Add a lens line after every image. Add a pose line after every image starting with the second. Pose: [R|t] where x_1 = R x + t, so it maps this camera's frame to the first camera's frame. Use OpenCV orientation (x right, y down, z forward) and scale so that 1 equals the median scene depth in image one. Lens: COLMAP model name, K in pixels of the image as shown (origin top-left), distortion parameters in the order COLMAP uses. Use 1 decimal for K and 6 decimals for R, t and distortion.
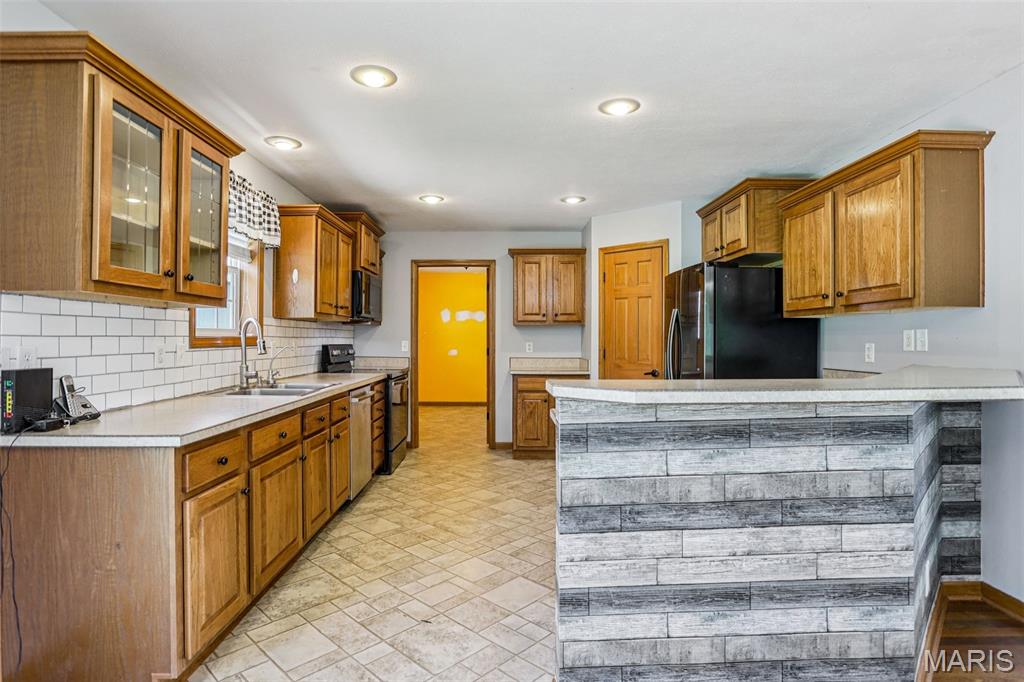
lens RADIAL K [[528.4, 0, 505.3], [0, 528.4, 342.9], [0, 0, 1]] dist [-0.077568, 0.041617]
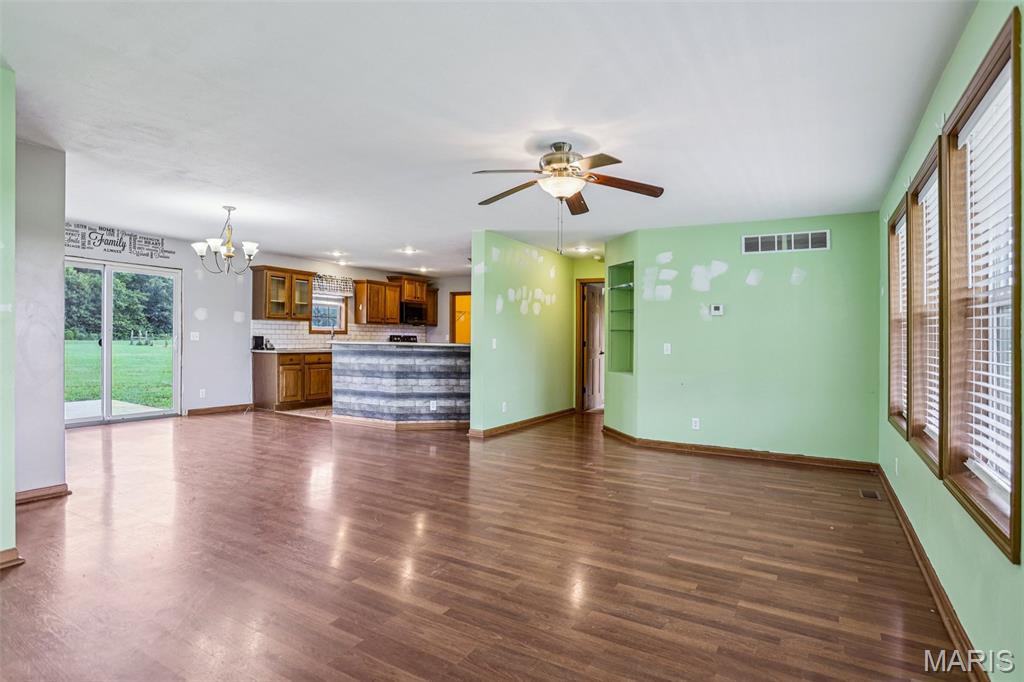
lens RADIAL K [[532.0, 0, 506.4], [0, 532.0, 367.8], [0, 0, 1]] dist [-0.097673, 0.043319]
pose [[0.862473, 0.046113, -0.503997, 3.157353], [-0.024872, 0.998499, 0.048794, 0.049732], [0.505491, -0.029548, 0.862326, -1.805090]]
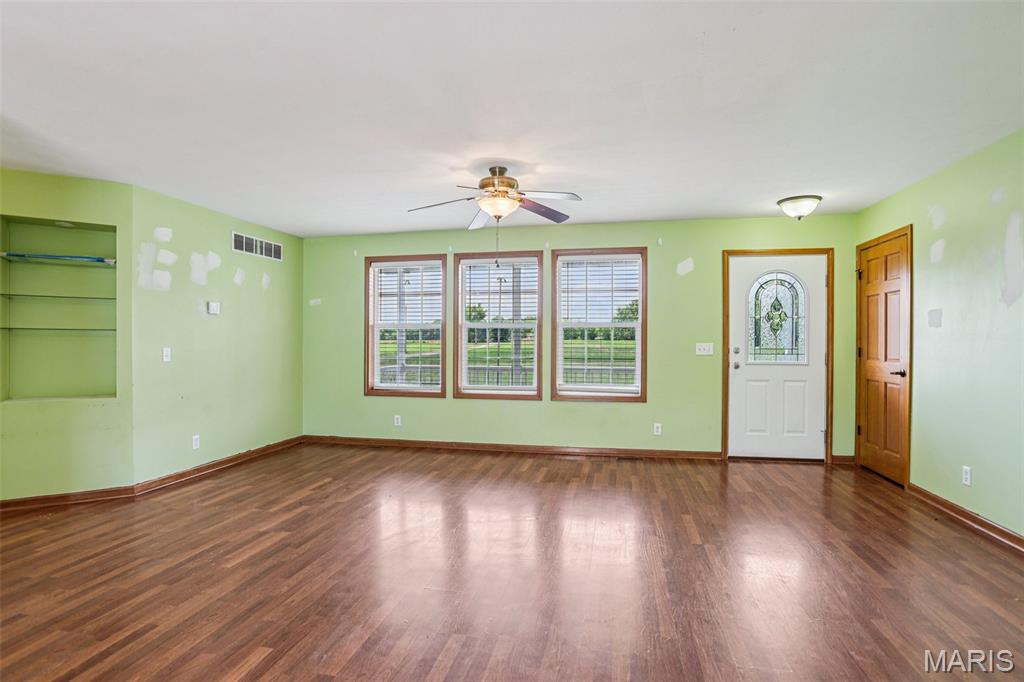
lens RADIAL K [[528.4, 0, 505.3], [0, 528.4, 342.9], [0, 0, 1]] dist [-0.077568, 0.041617]
pose [[0.212597, -0.001605, 0.977139, 0.475344], [0.007506, 0.999972, 0.000009, 0.027877], [-0.977111, 0.007333, 0.212603, -0.640998]]
